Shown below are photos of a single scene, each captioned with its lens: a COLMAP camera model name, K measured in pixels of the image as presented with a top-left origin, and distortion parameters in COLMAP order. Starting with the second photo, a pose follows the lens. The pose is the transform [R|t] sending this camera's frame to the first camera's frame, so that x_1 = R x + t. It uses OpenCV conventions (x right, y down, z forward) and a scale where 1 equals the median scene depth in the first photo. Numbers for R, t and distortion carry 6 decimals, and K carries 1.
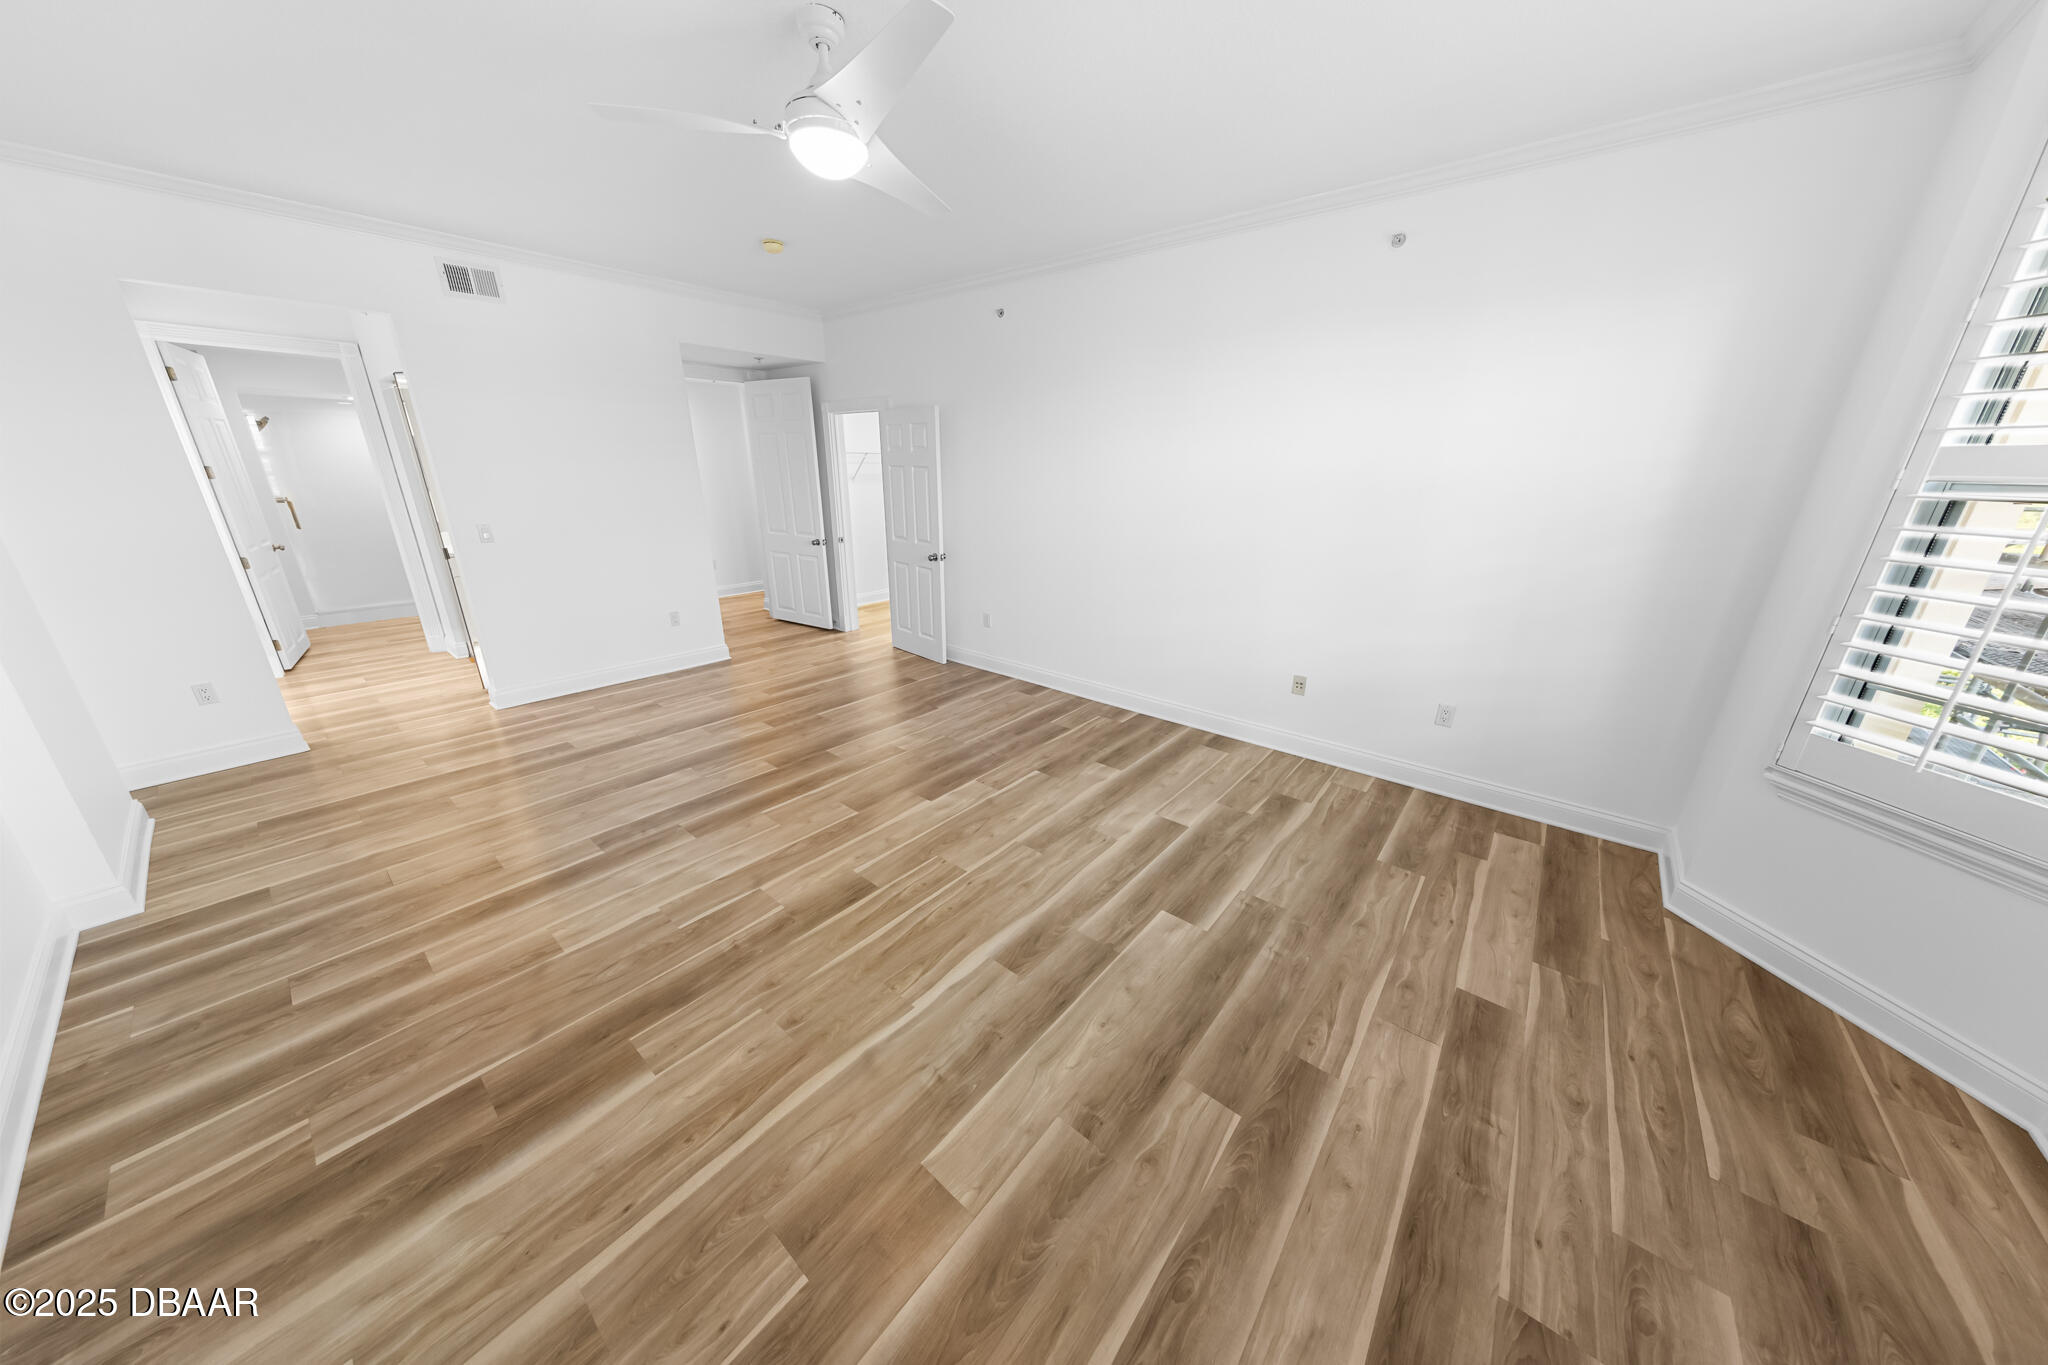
lens RADIAL K [[639.7, 0, 1019.1], [0, 639.7, 679.3], [0, 0, 1]] dist [0.010429, -0.001533]
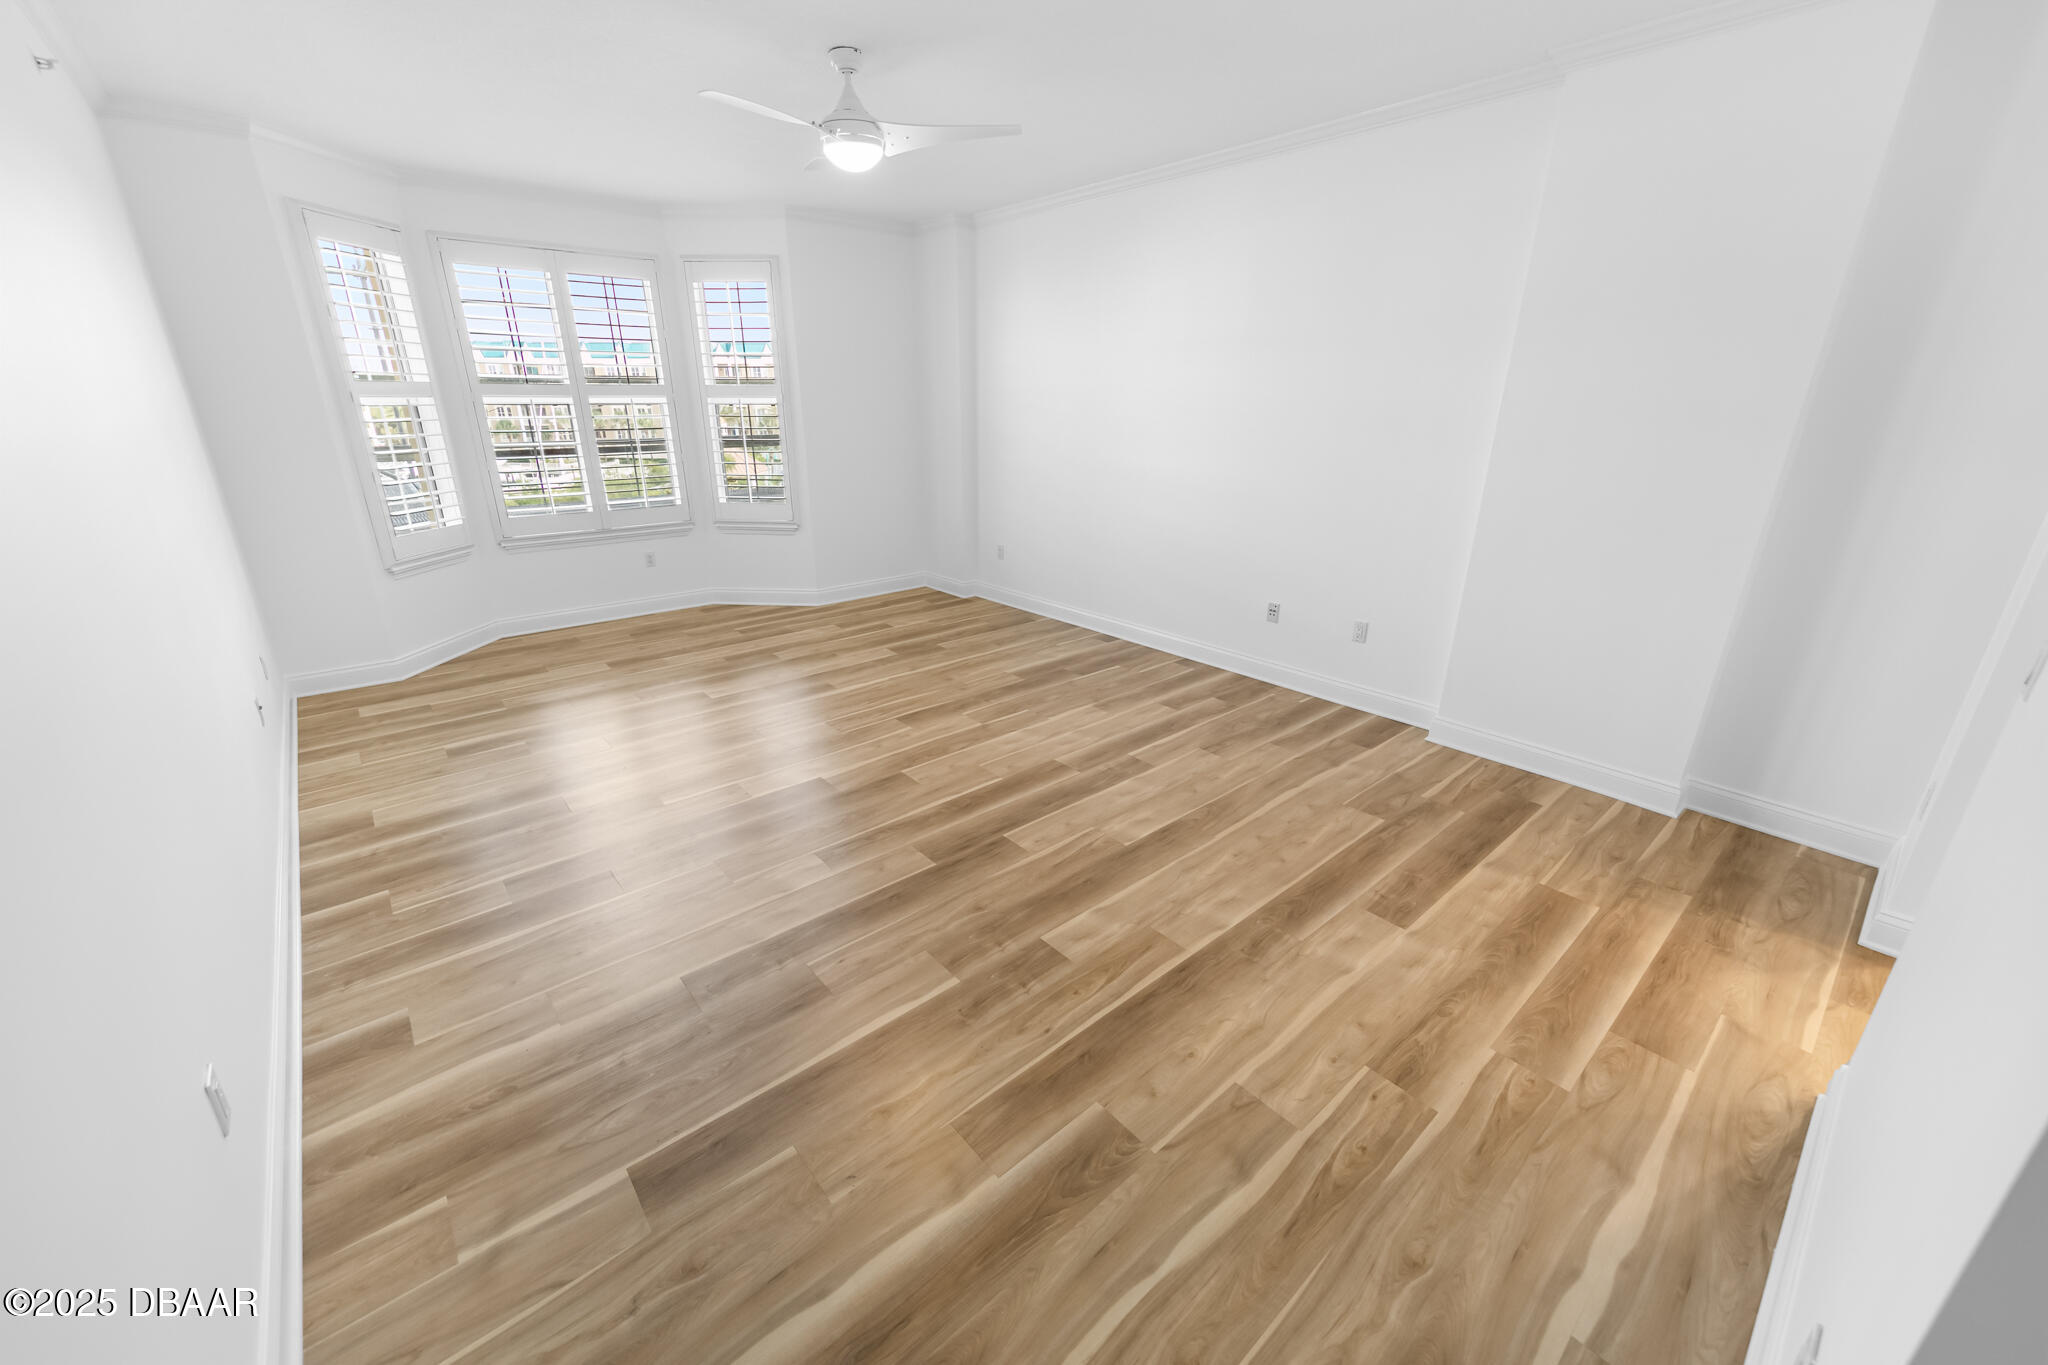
lens RADIAL K [[788.7, 0, 1019.3], [0, 788.7, 681.9], [0, 0, 1]] dist [0.009963, -0.000016]
pose [[-0.985948, -0.066441, 0.153271, -0.718175], [0.044096, 0.781454, 0.622403, -0.736807], [-0.161127, 0.620416, -0.767543, 2.164823]]
